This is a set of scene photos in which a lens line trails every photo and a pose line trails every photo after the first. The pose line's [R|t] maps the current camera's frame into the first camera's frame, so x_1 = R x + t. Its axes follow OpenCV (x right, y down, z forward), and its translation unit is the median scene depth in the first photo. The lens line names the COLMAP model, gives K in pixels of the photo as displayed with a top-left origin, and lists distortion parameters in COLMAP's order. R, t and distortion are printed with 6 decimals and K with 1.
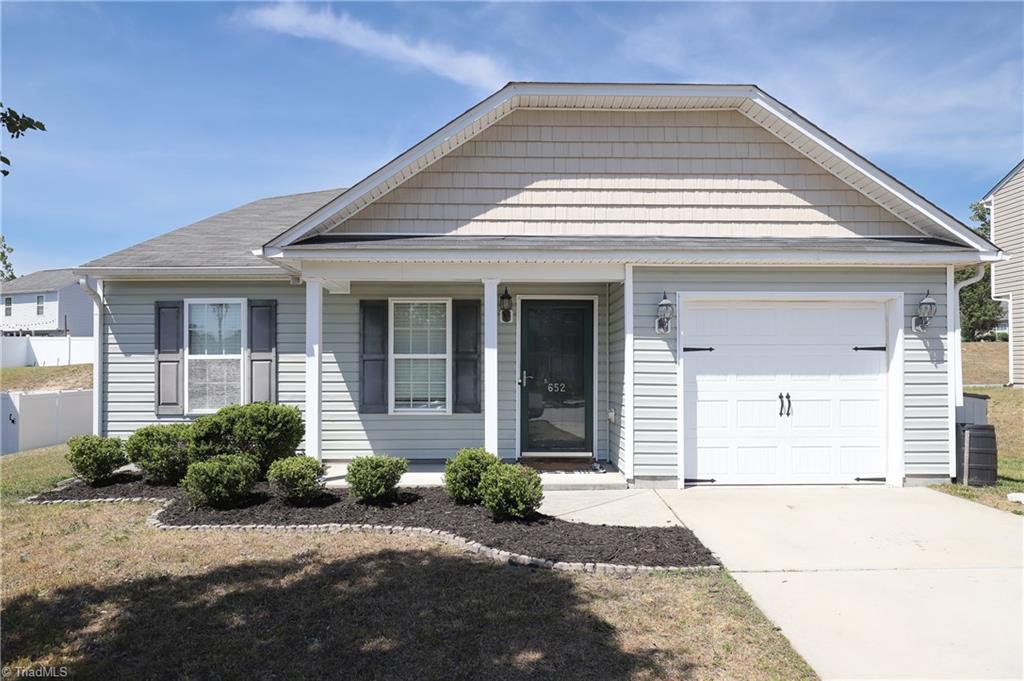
lens RADIAL K [[642.8, 0, 519.6], [0, 642.8, 362.4], [0, 0, 1]] dist [-0.010650, 0.000340]
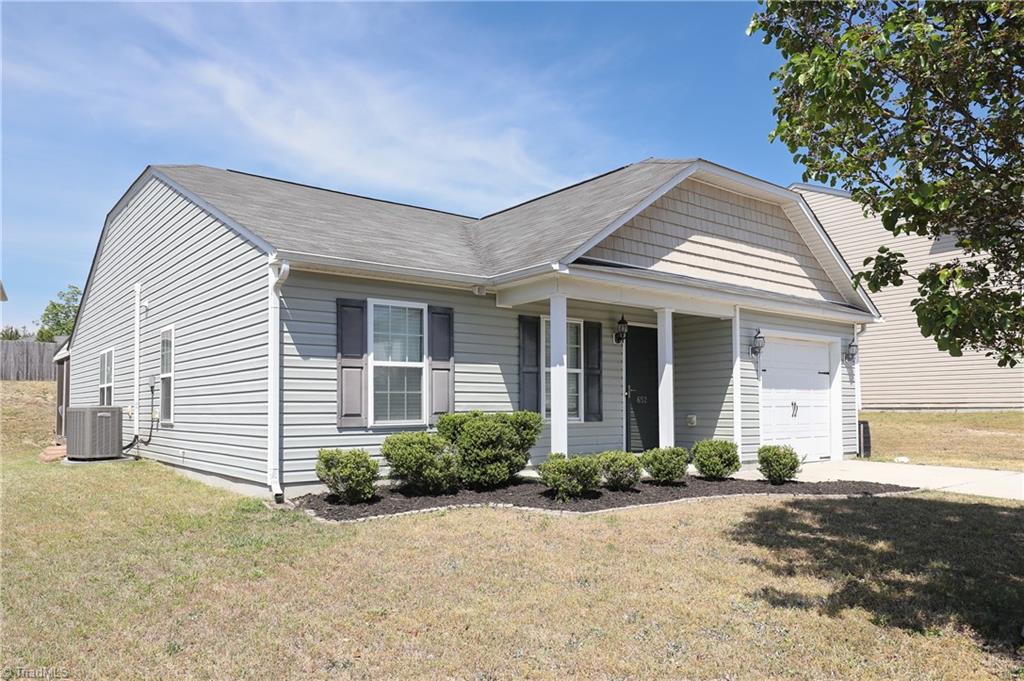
lens RADIAL K [[716.3, 0, 524.7], [0, 716.3, 383.9], [0, 0, 1]] dist [0.002222, -0.005509]
pose [[0.788370, 0.018567, 0.614921, -1.106798], [-0.004030, 0.999679, -0.025018, 0.051630], [-0.615188, 0.017245, 0.788192, 0.082631]]
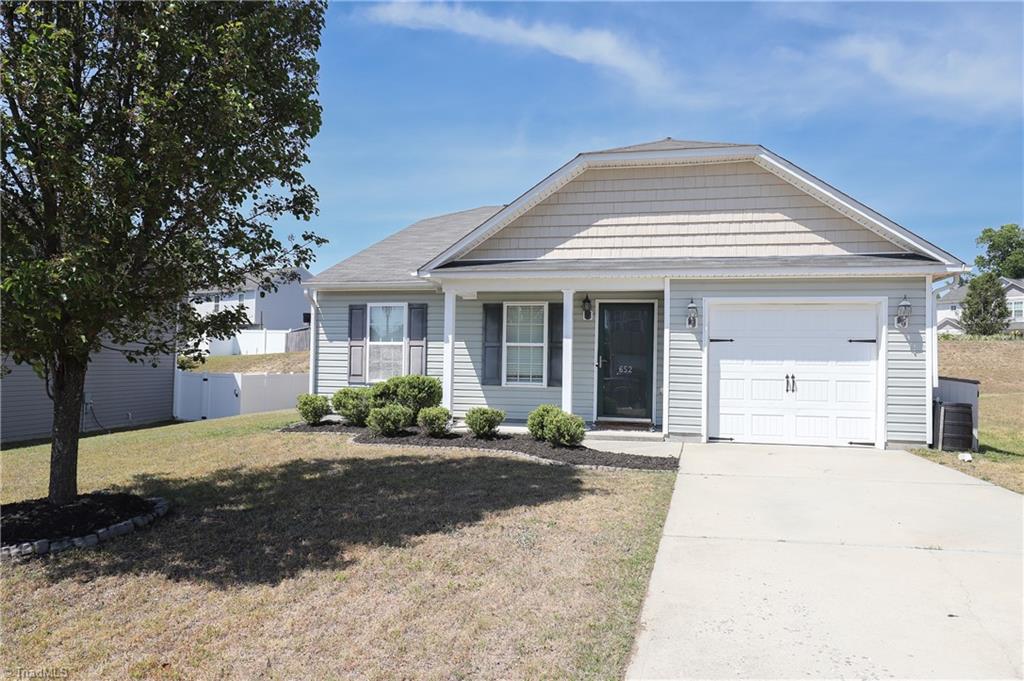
lens RADIAL K [[694.8, 0, 521.5], [0, 694.8, 348.8], [0, 0, 1]] dist [-0.007674, -0.004186]
pose [[0.970803, 0.011134, -0.239618, 0.223508], [-0.015184, 0.999771, -0.015060, 0.025784], [0.239396, 0.018259, 0.970750, -0.508887]]
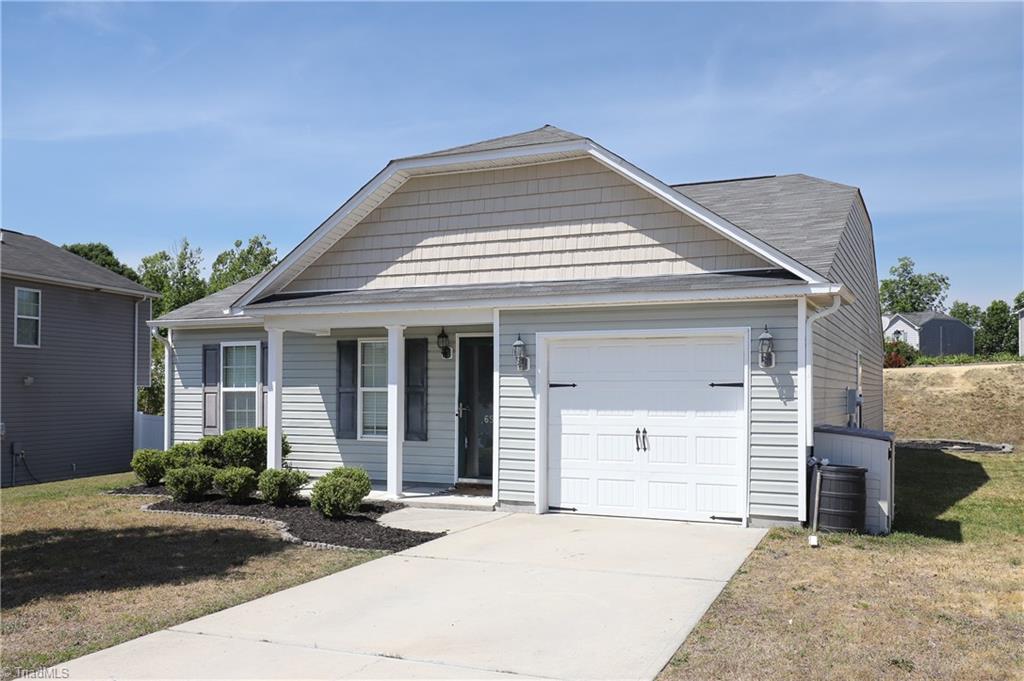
lens RADIAL K [[915.6, 0, 520.7], [0, 915.6, 382.4], [0, 0, 1]] dist [0.019231, -0.003989]
pose [[0.900840, 0.000323, -0.434152, 0.886436], [0.000033, 1.000000, 0.000812, -0.026685], [0.434152, -0.000746, 0.900839, -0.401382]]
